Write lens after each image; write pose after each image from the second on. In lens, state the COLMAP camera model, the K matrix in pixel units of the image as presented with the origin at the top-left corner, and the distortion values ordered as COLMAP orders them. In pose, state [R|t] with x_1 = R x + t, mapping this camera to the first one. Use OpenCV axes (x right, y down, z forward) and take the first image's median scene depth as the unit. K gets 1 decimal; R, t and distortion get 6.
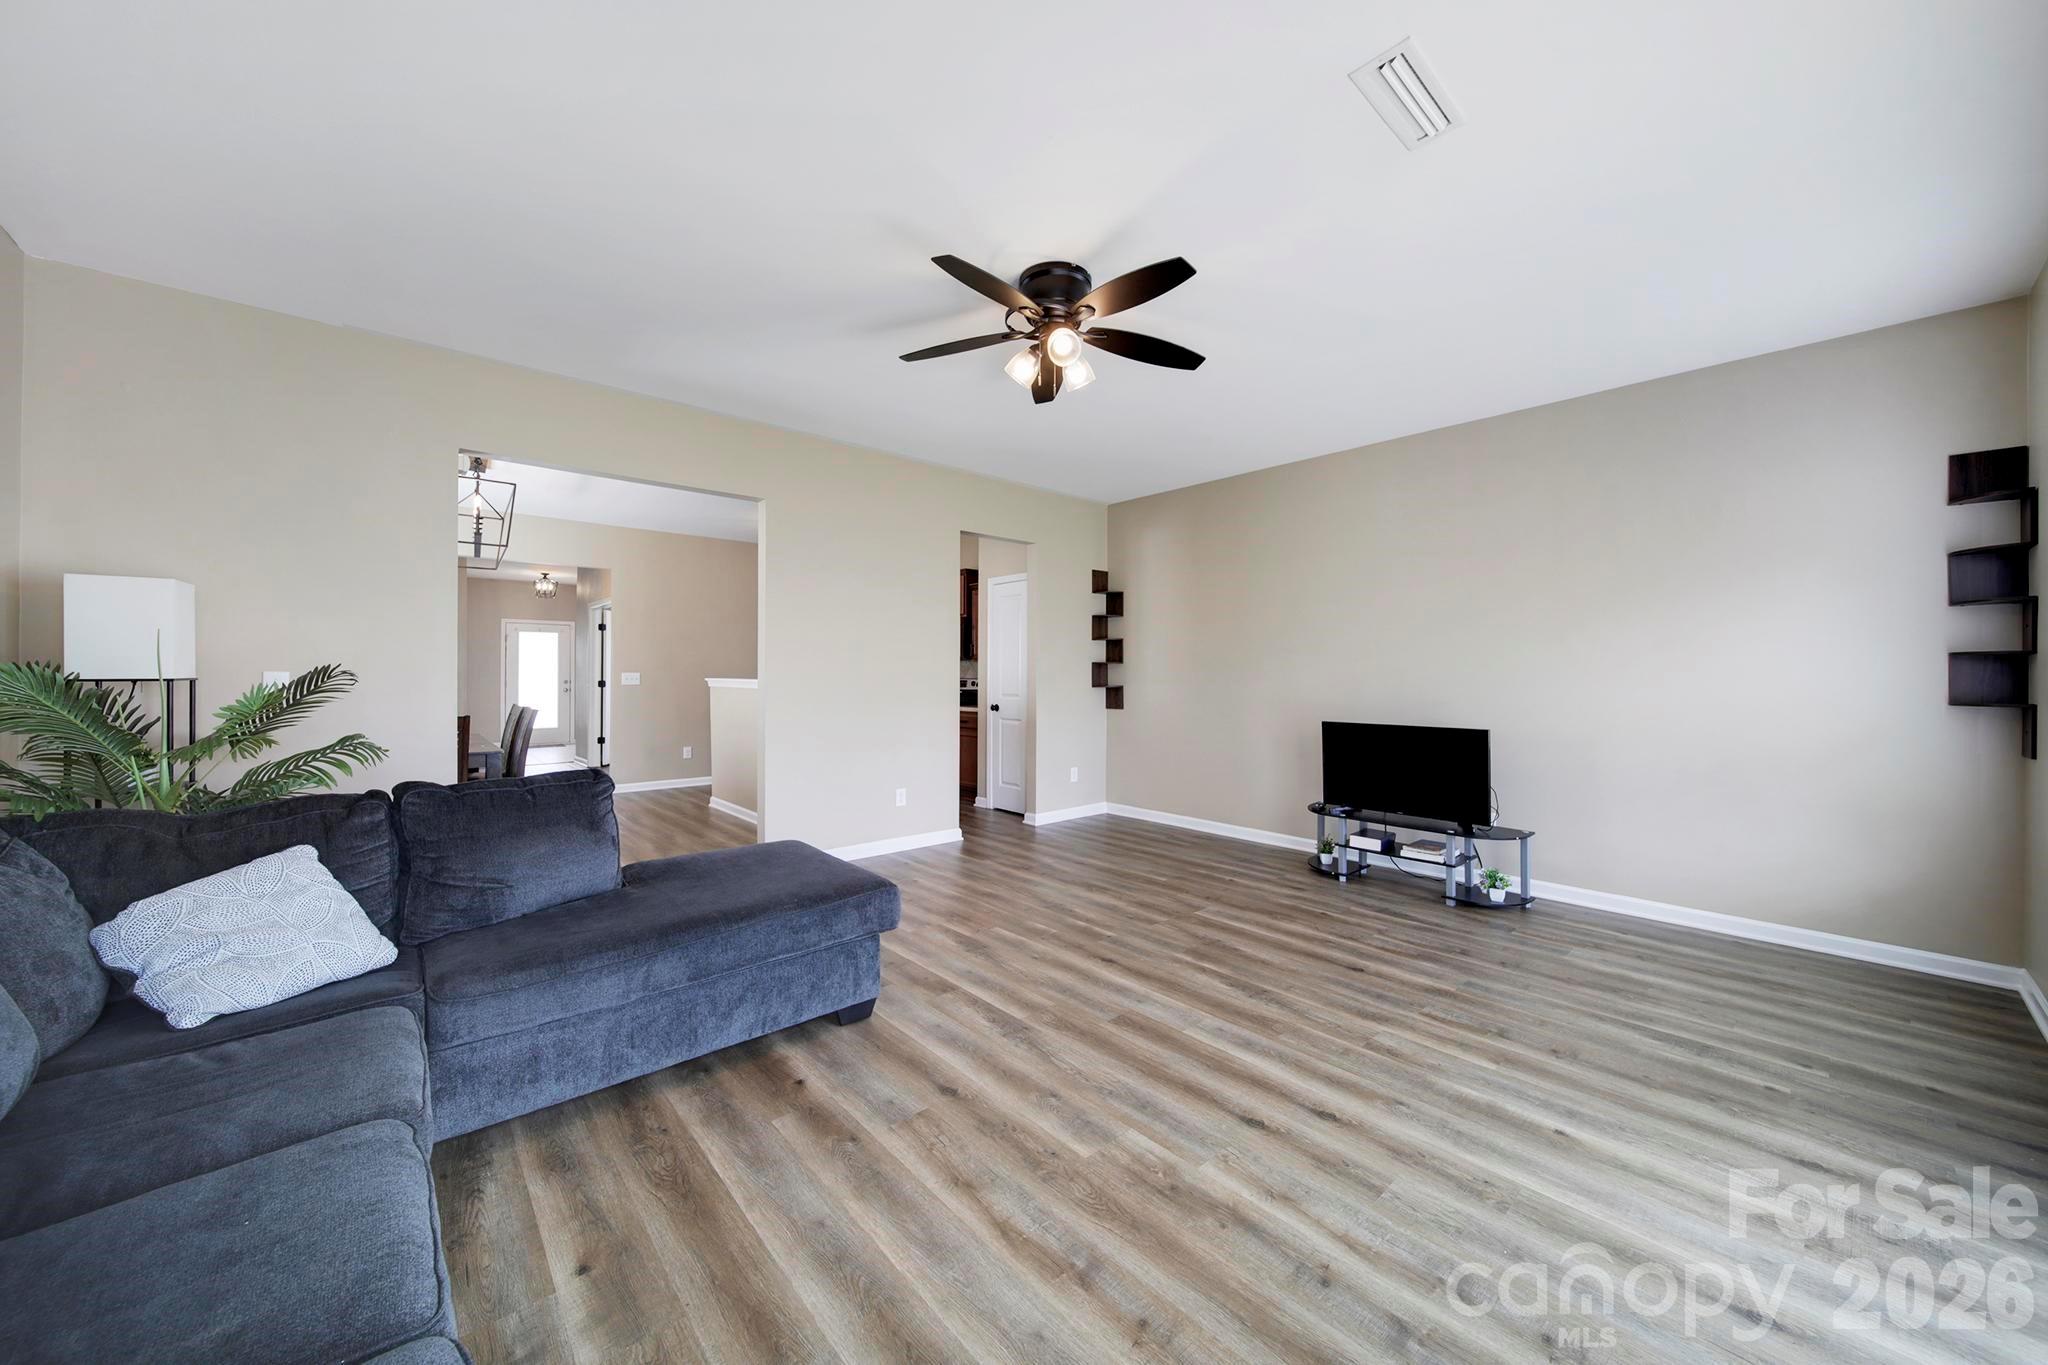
lens RADIAL K [[722.4, 0, 1017.6], [0, 722.4, 685.5], [0, 0, 1]] dist [-0.003594, -0.001065]
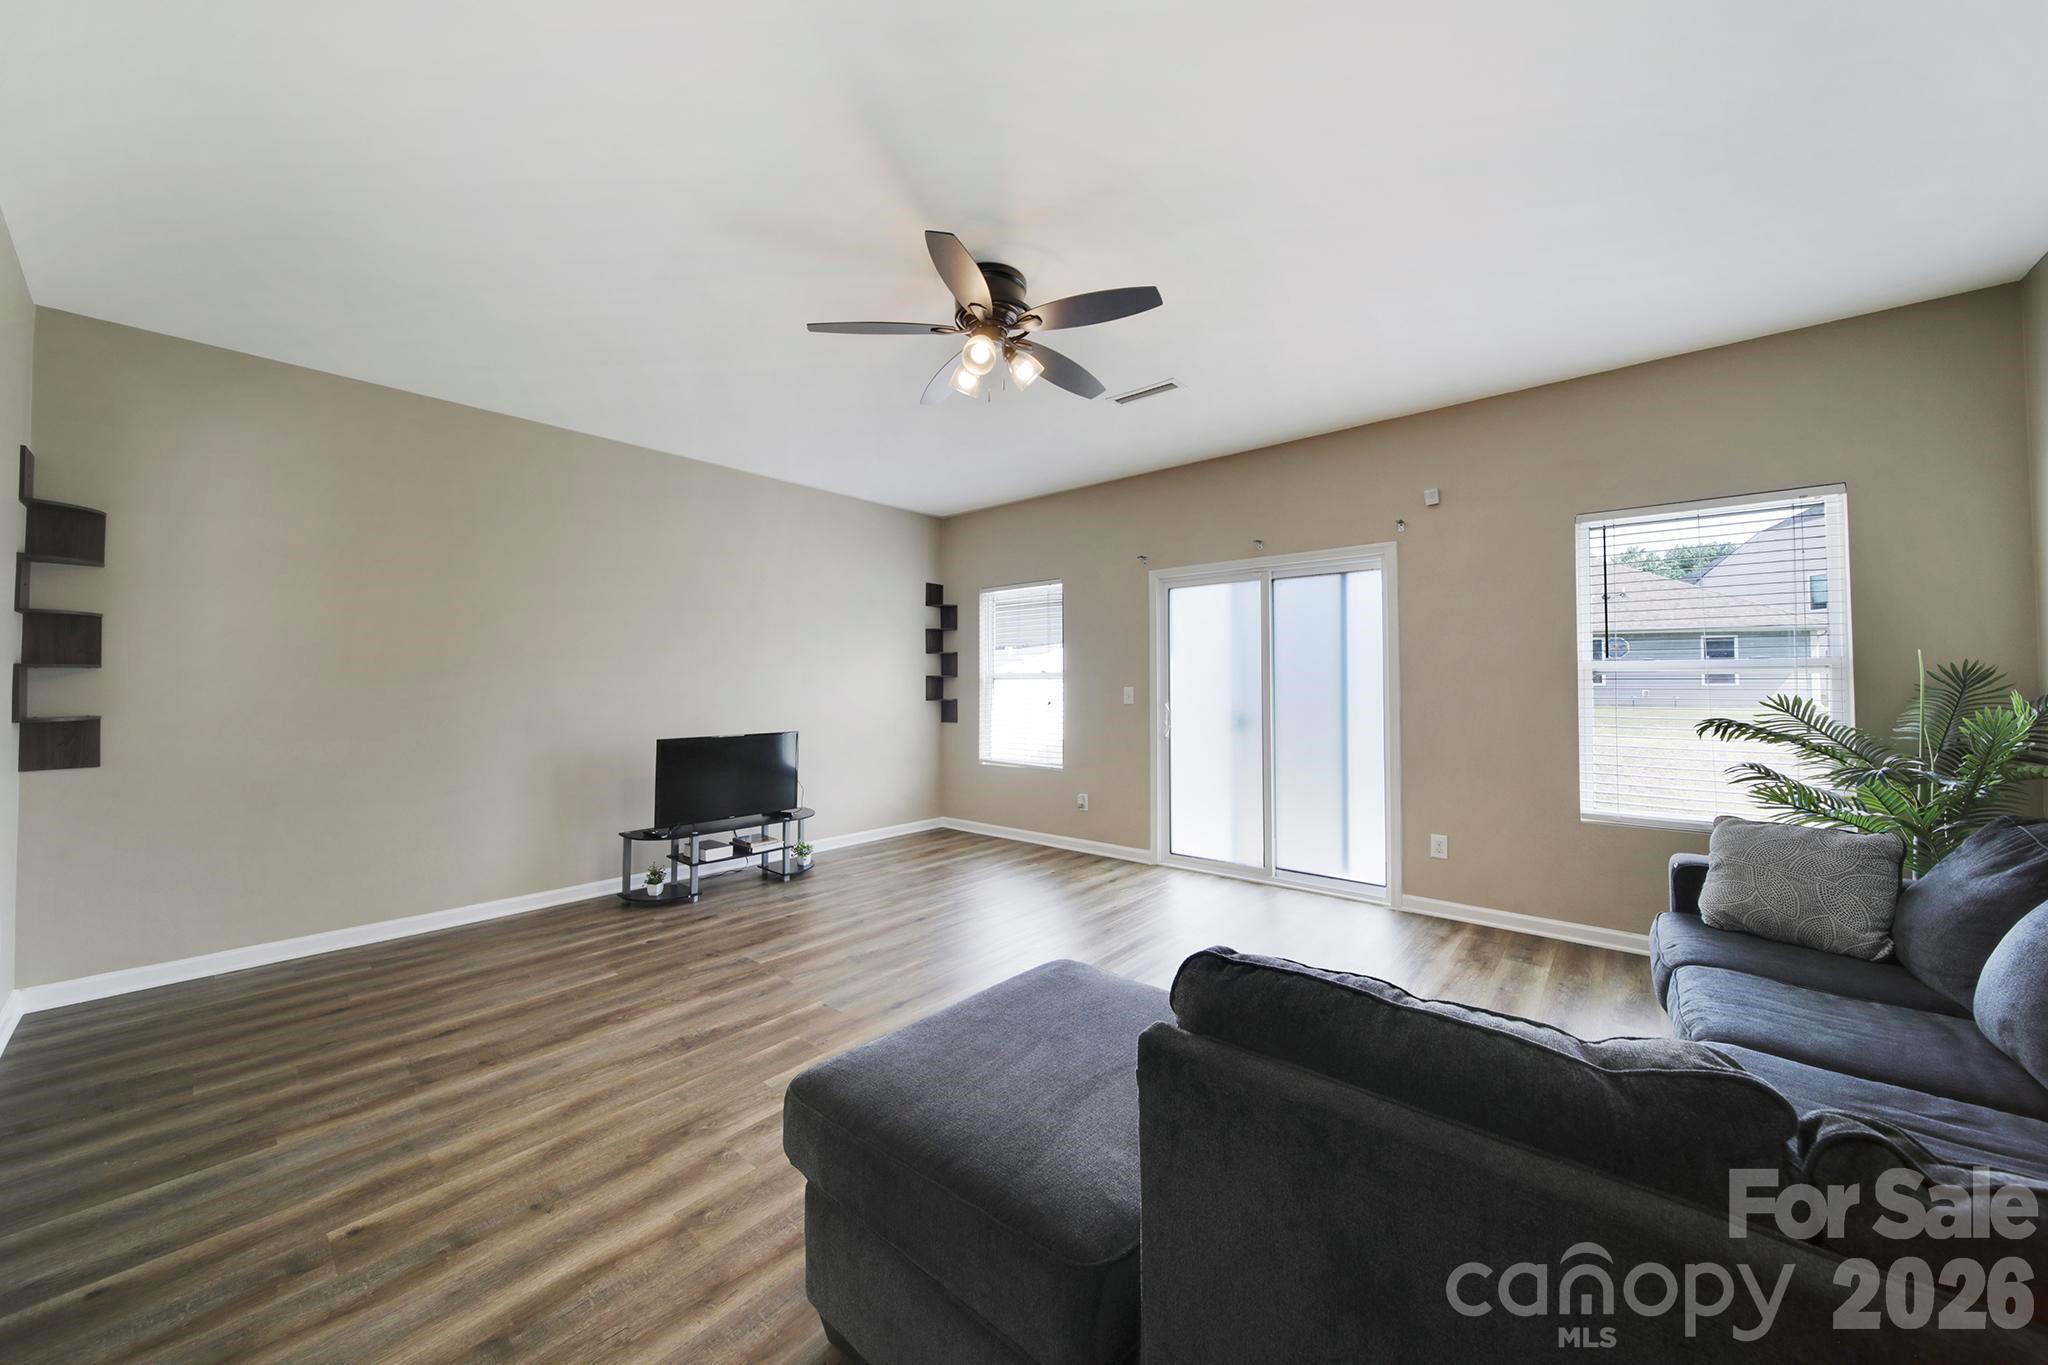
lens RADIAL K [[722.4, 0, 1025.6], [0, 722.4, 675.8], [0, 0, 1]] dist [-0.003594, -0.001065]
pose [[-0.155766, 0.012323, 0.987717, -0.721093], [0.017519, 0.999799, -0.009711, -0.017734], [-0.987639, 0.015792, -0.155950, 0.883964]]
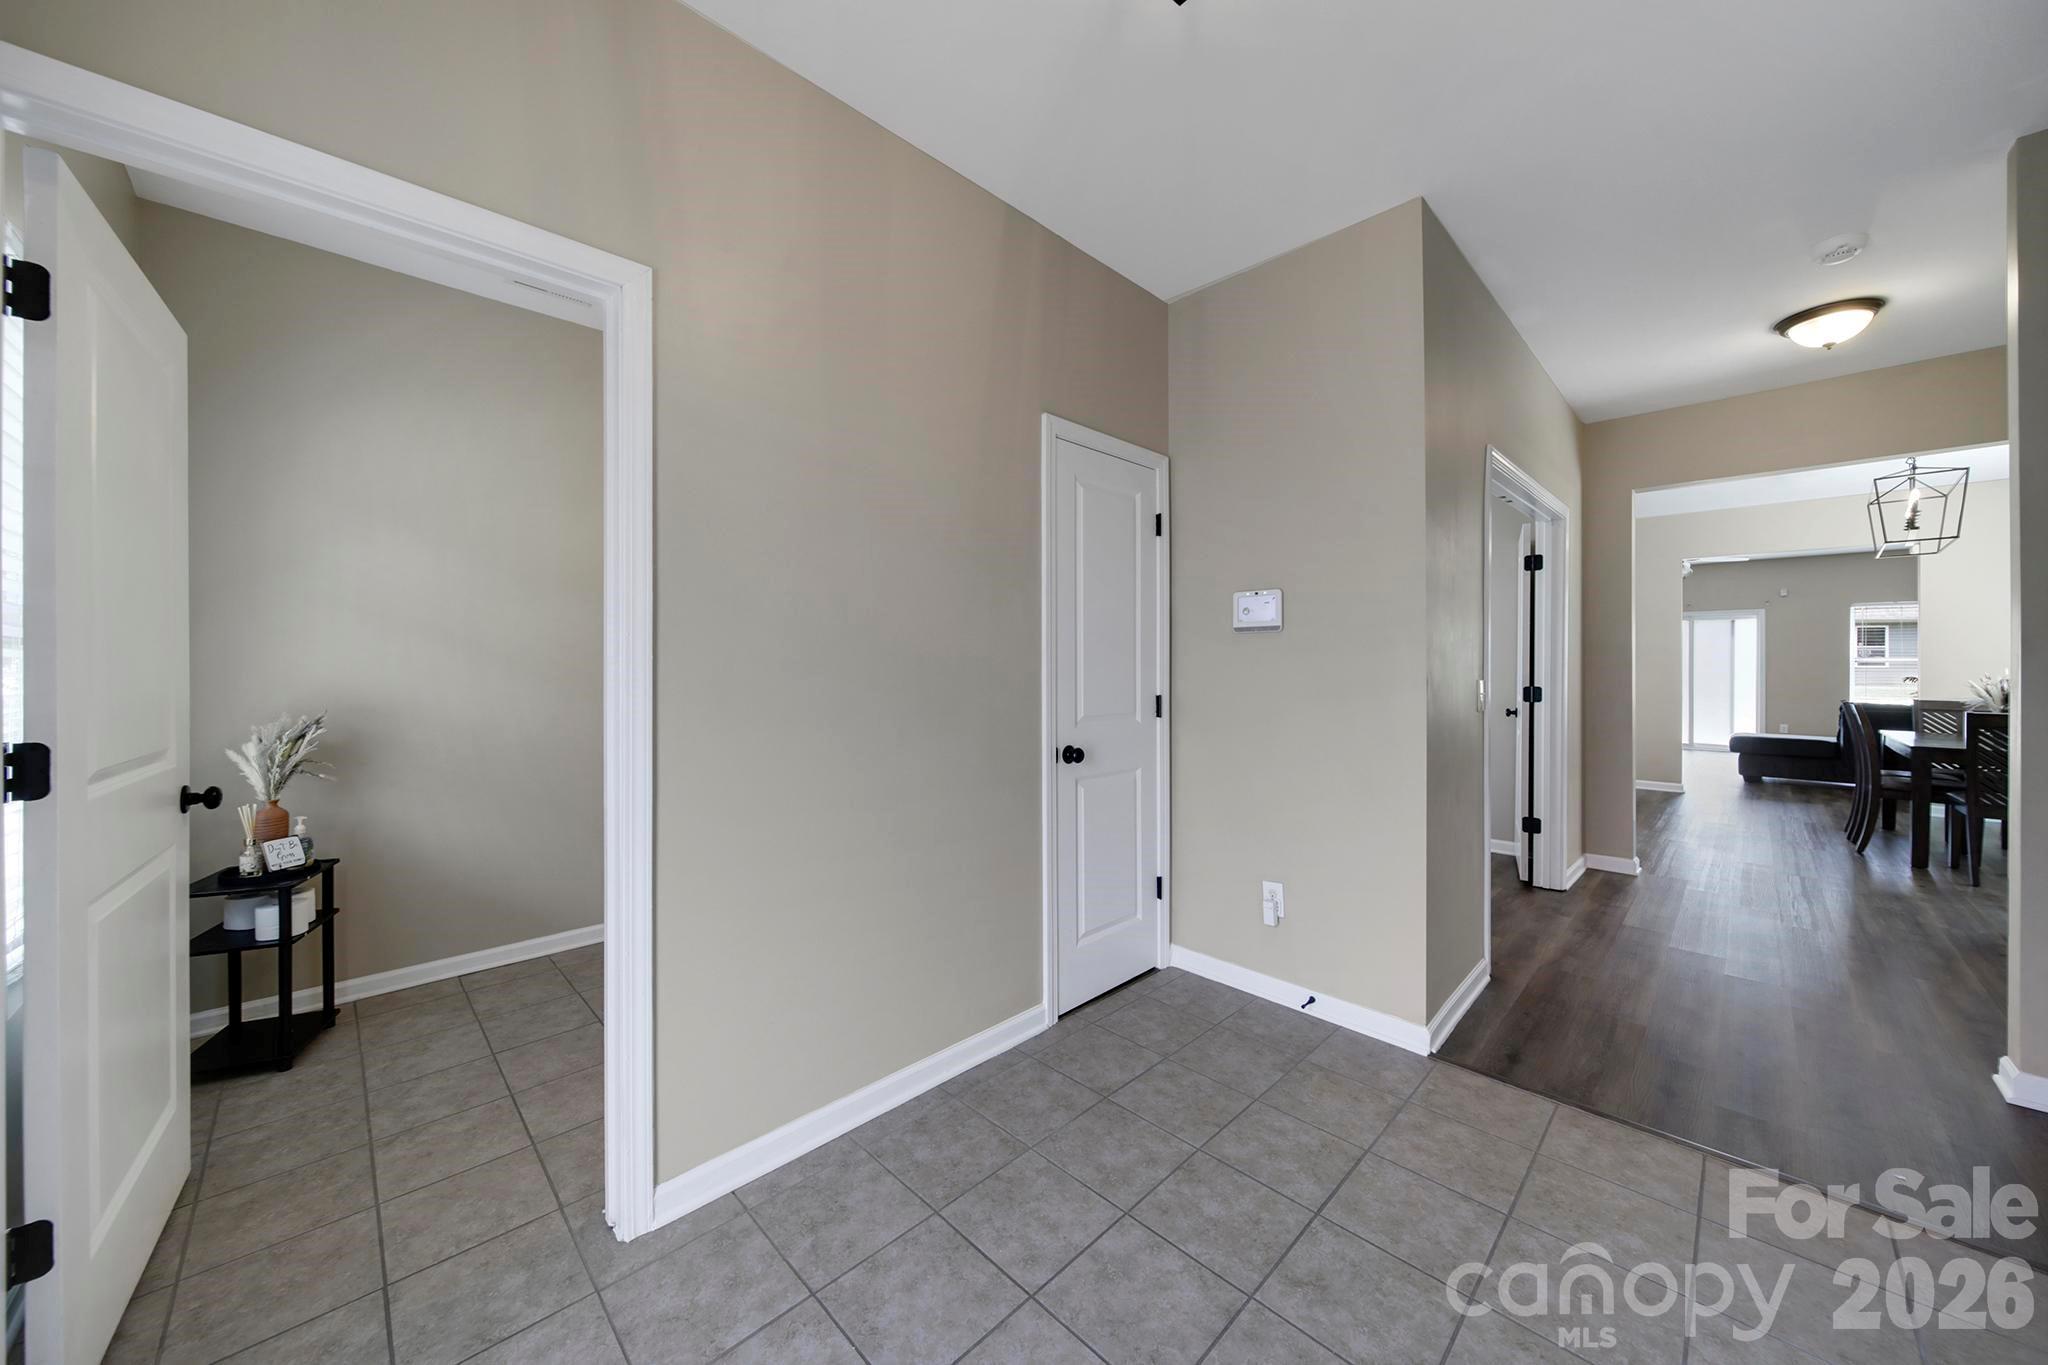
lens RADIAL K [[722.4, 0, 1026.1], [0, 722.4, 667.4], [0, 0, 1]] dist [-0.003594, -0.001065]
pose [[-0.066173, -0.001628, 0.997807, -2.400610], [0.014592, 0.999890, 0.002599, -0.049100], [-0.997701, 0.014732, -0.066142, 3.322212]]
